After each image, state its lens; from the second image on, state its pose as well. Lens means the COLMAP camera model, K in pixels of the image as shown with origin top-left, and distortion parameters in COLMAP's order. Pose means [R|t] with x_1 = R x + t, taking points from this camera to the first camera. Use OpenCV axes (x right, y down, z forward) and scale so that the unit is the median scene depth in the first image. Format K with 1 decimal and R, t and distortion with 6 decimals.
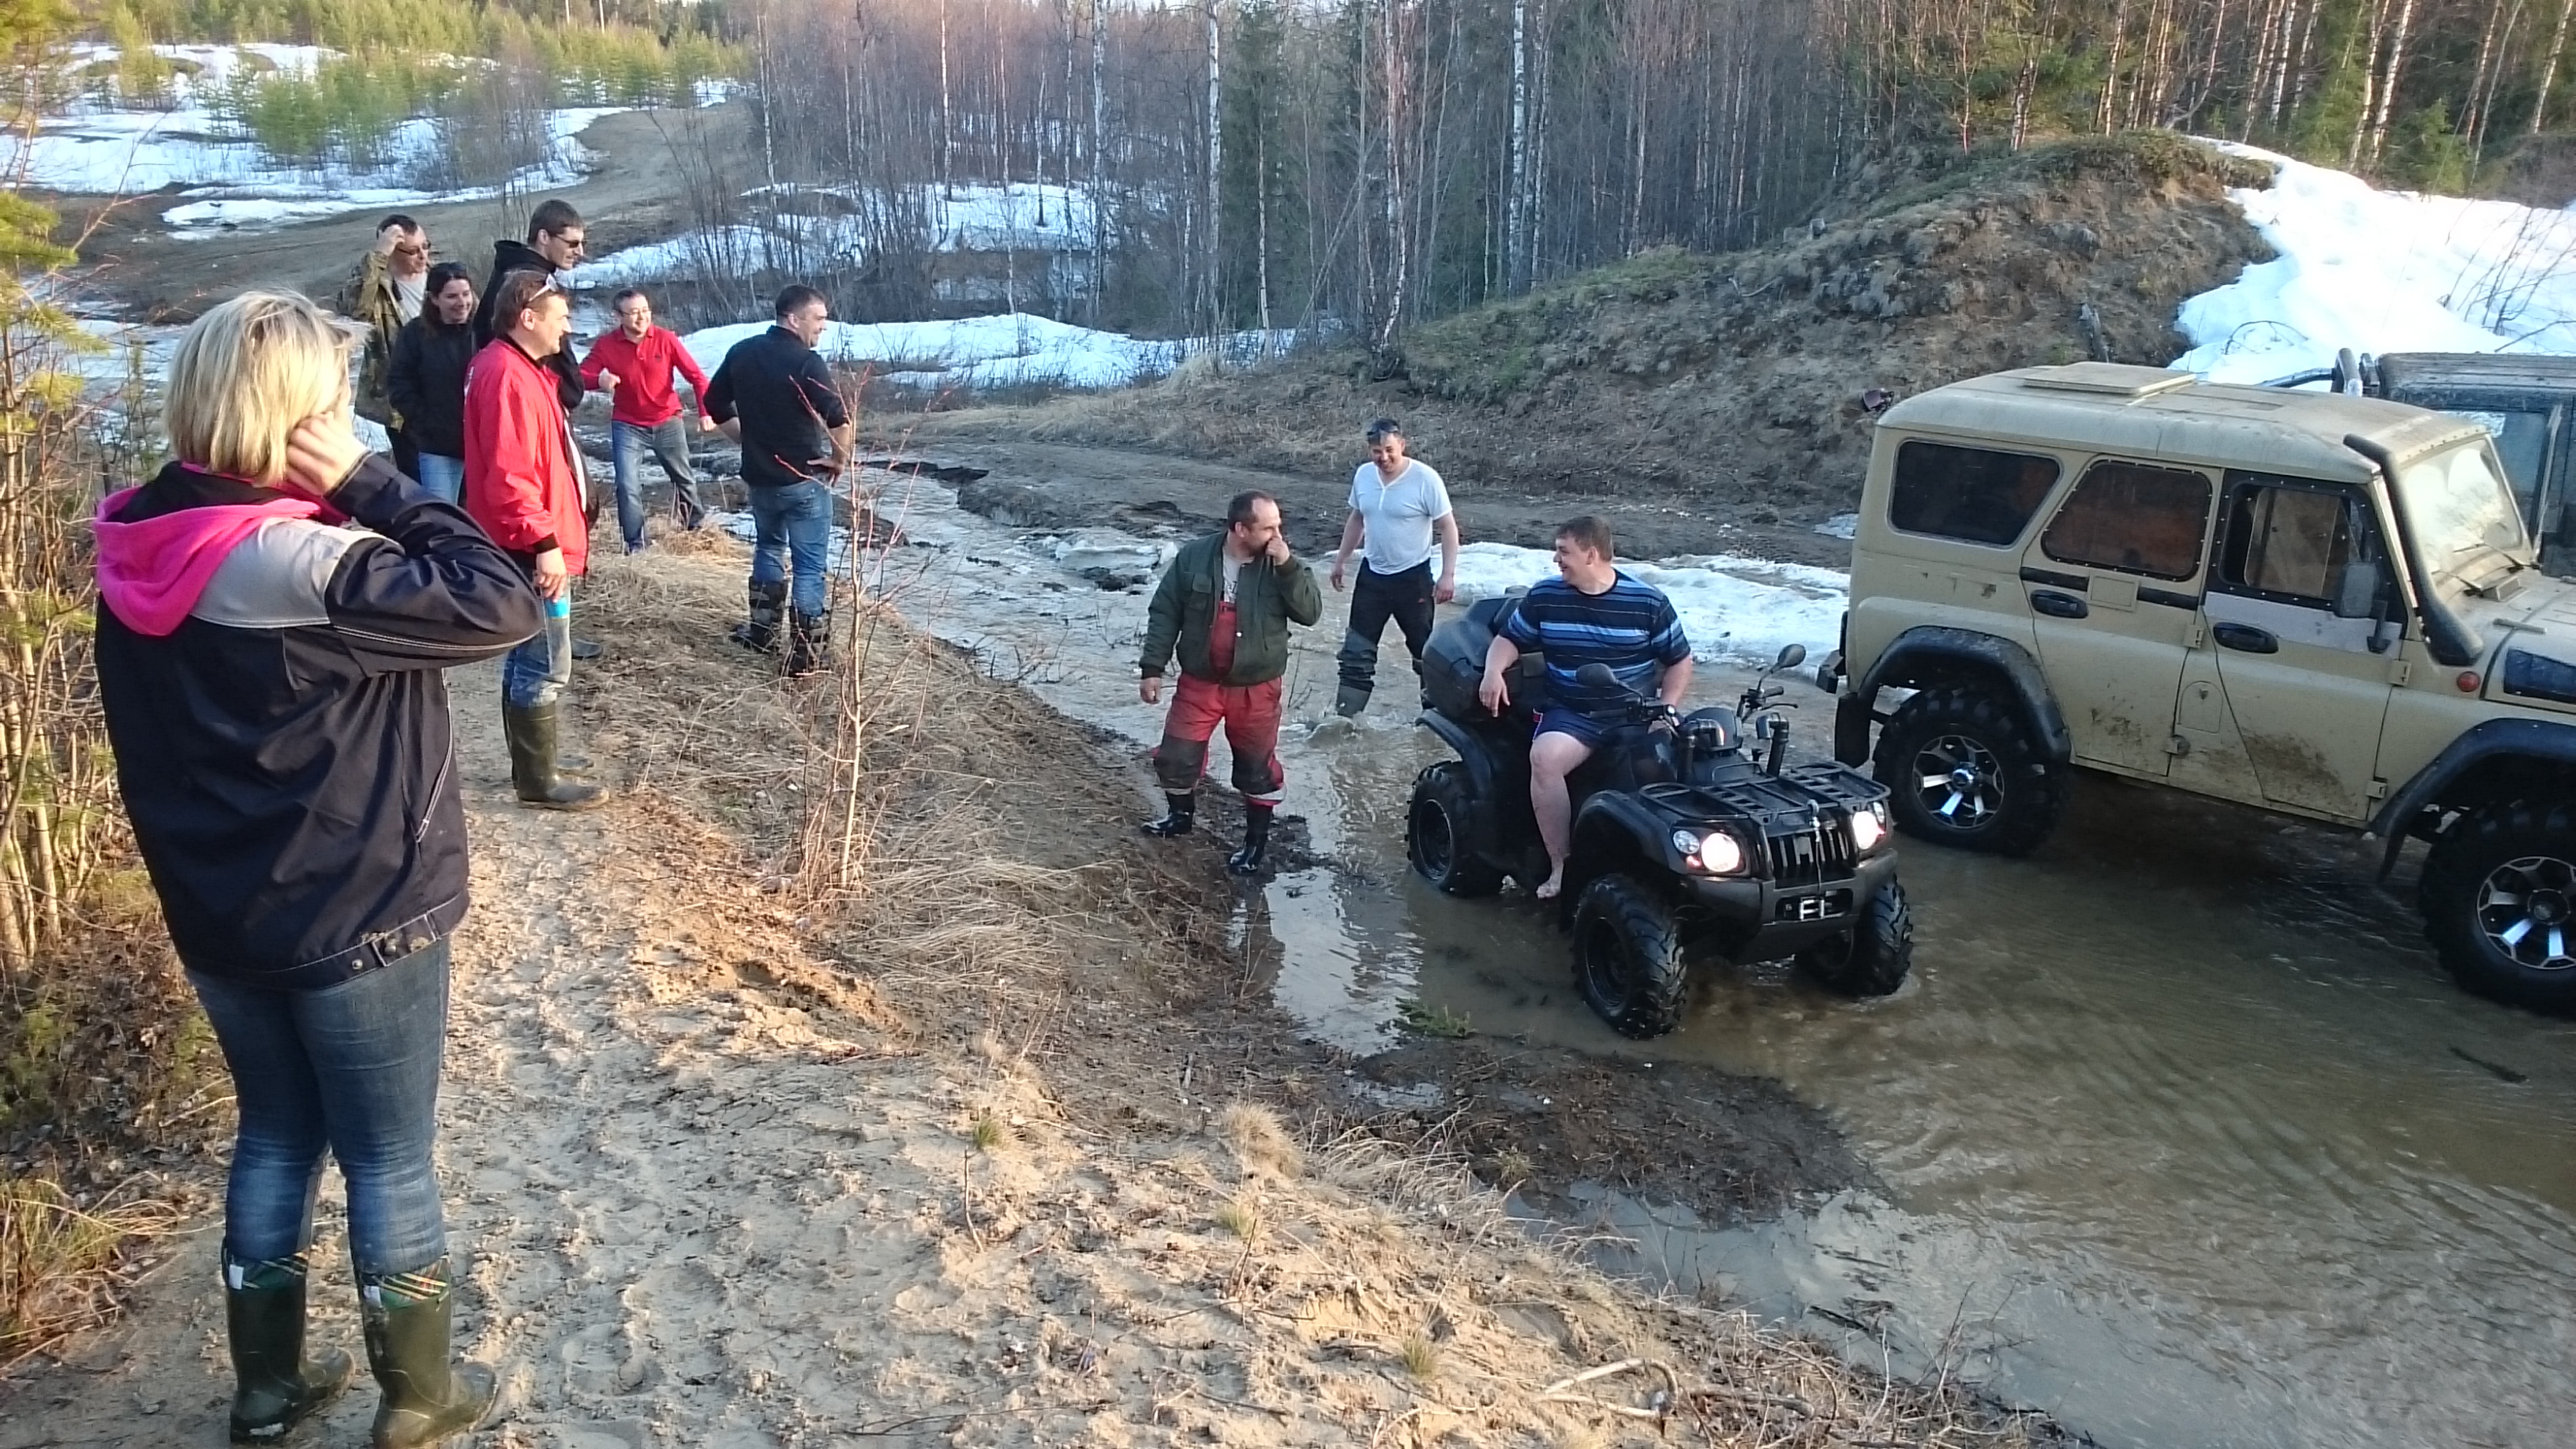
lens RADIAL K [[1986.0, 0, 1318.5], [0, 1986.0, 782.7], [0, 0, 1]] dist [0.051316, -0.103019]
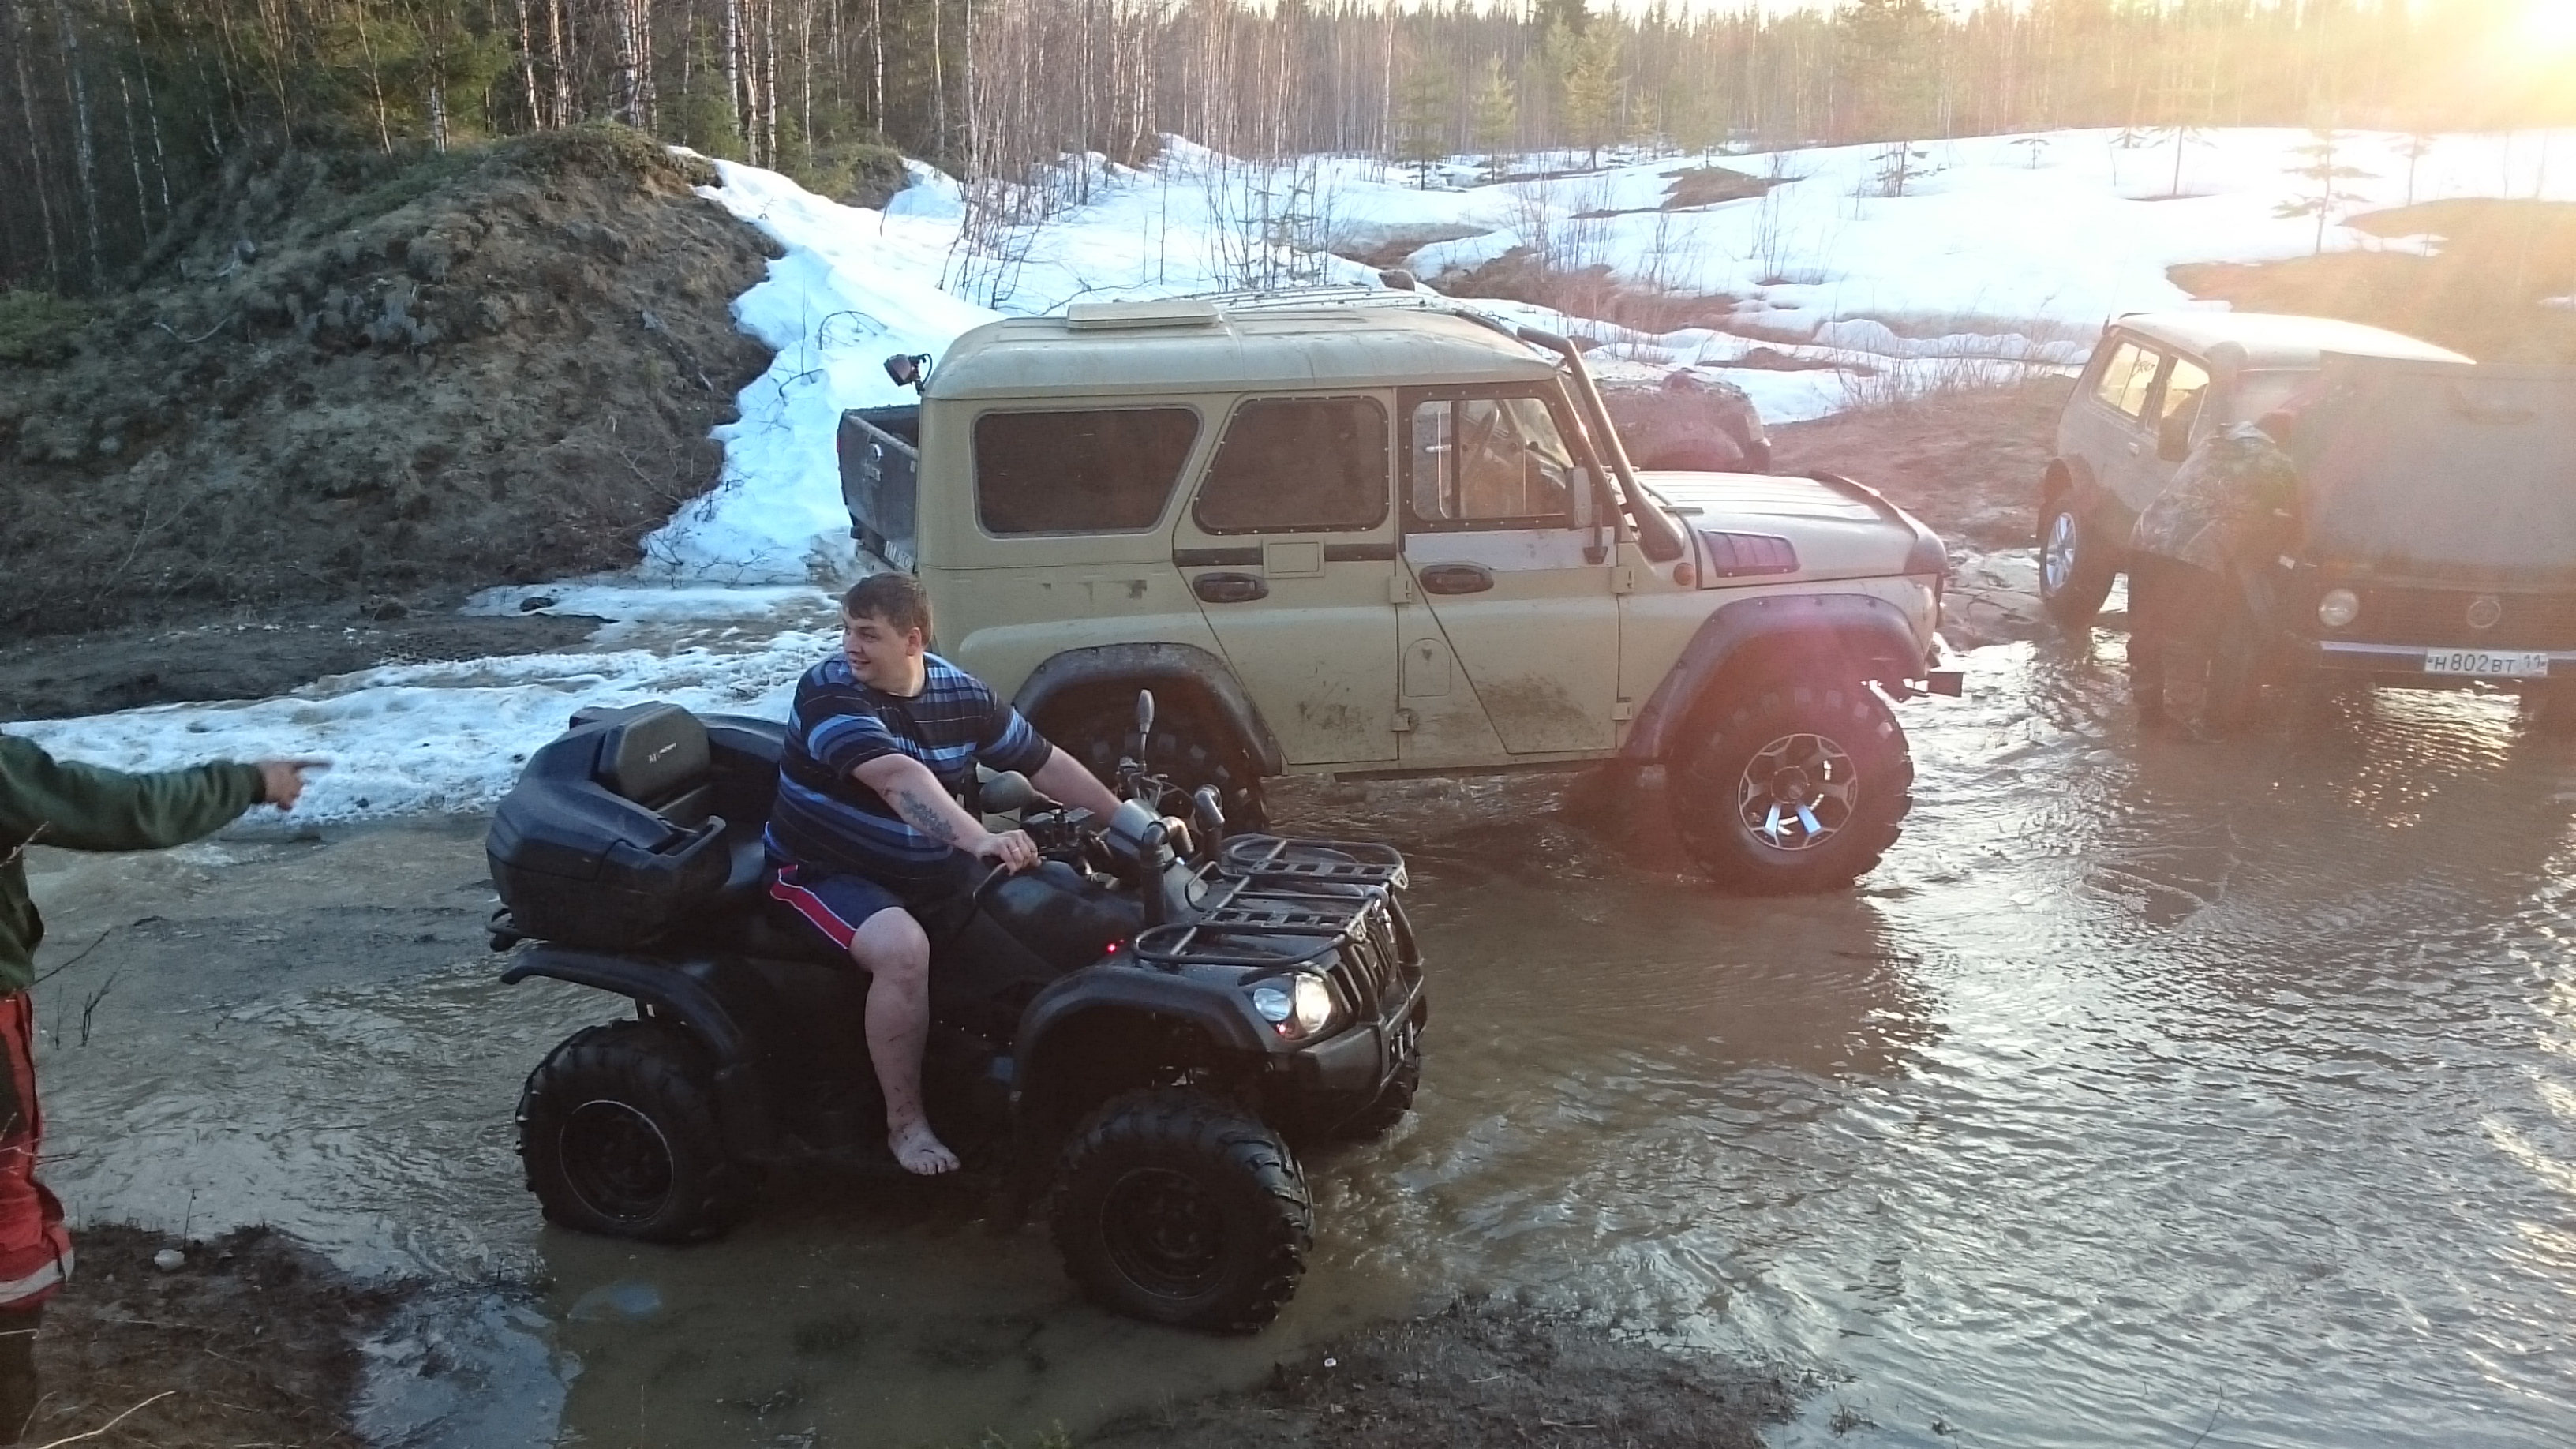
lens RADIAL K [[1986.0, 0, 1293.2], [0, 1986.0, 779.9], [0, 0, 1]] dist [0.051316, -0.103019]
pose [[0.646058, -0.242077, 0.723884, -0.108564], [0.270144, 0.959509, 0.079774, -0.037737], [-0.713885, 0.144014, 0.685294, 0.234710]]
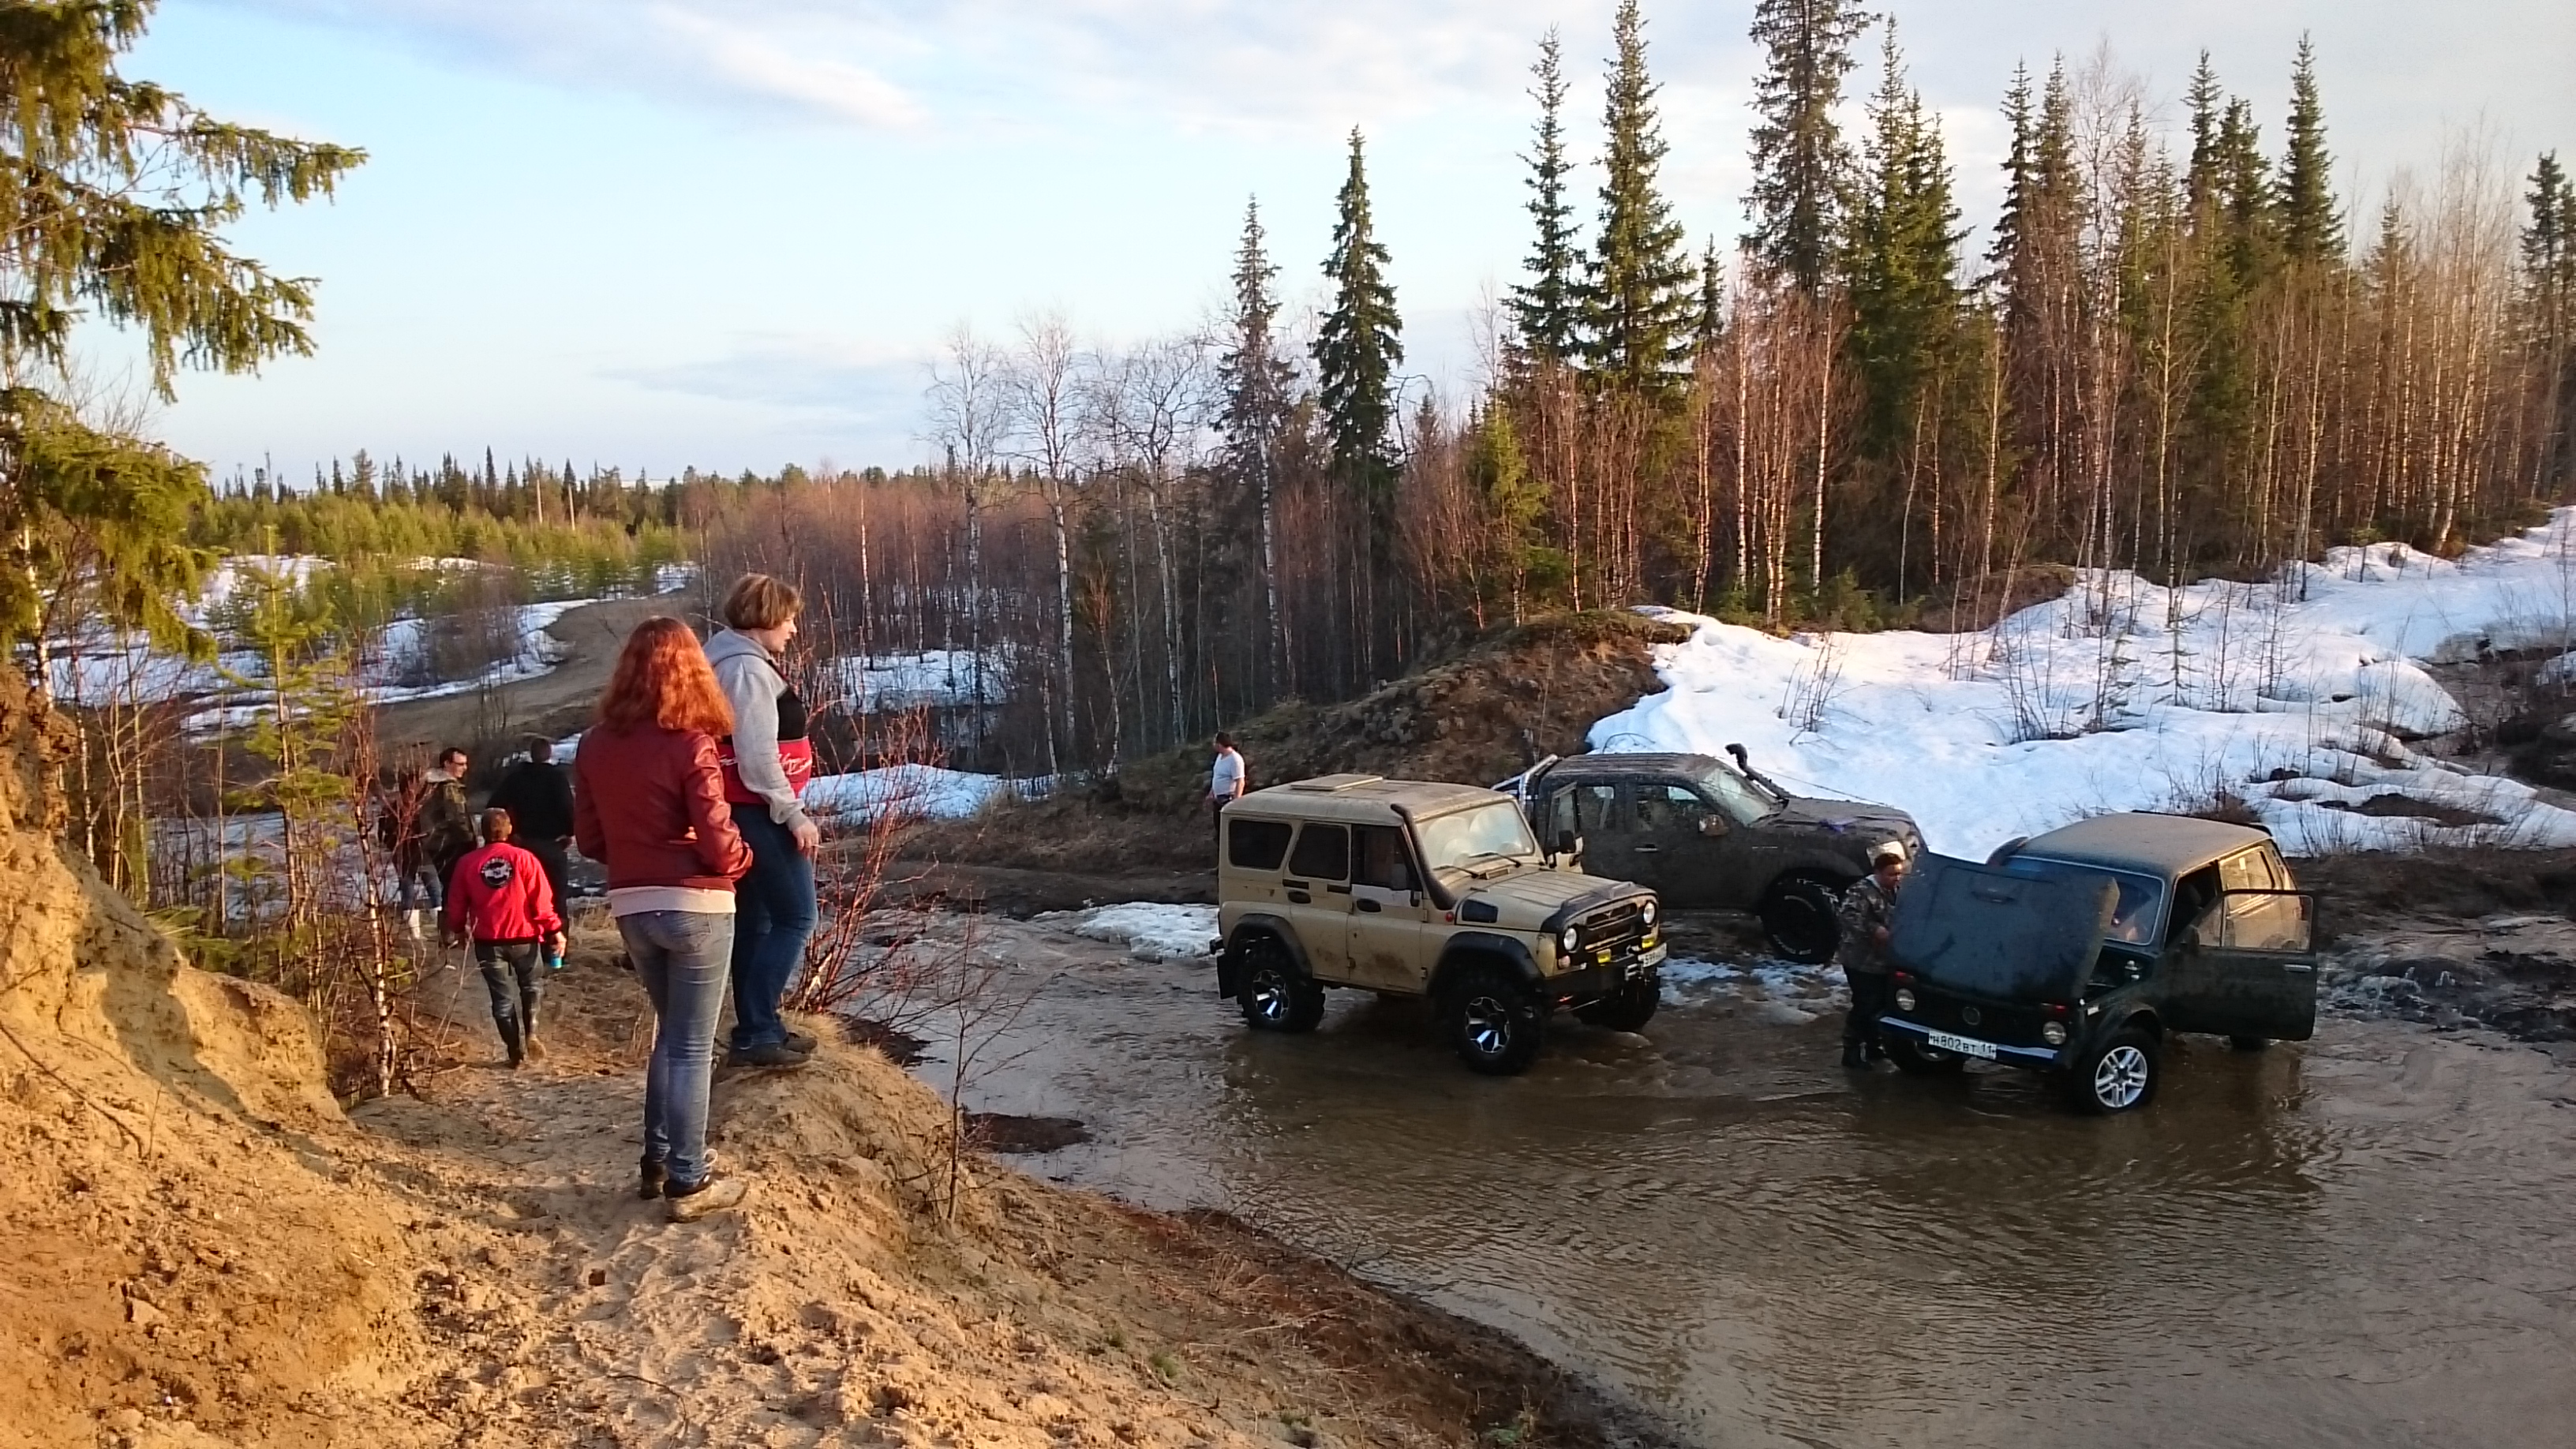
lens RADIAL K [[1986.0, 0, 1324.0], [0, 1986.0, 760.3], [0, 0, 1]] dist [0.051316, -0.103019]
pose [[0.997909, -0.059384, 0.025506, 0.185207], [0.063506, 0.974251, -0.216340, 0.106232], [-0.012002, 0.217507, 0.975985, -0.488329]]
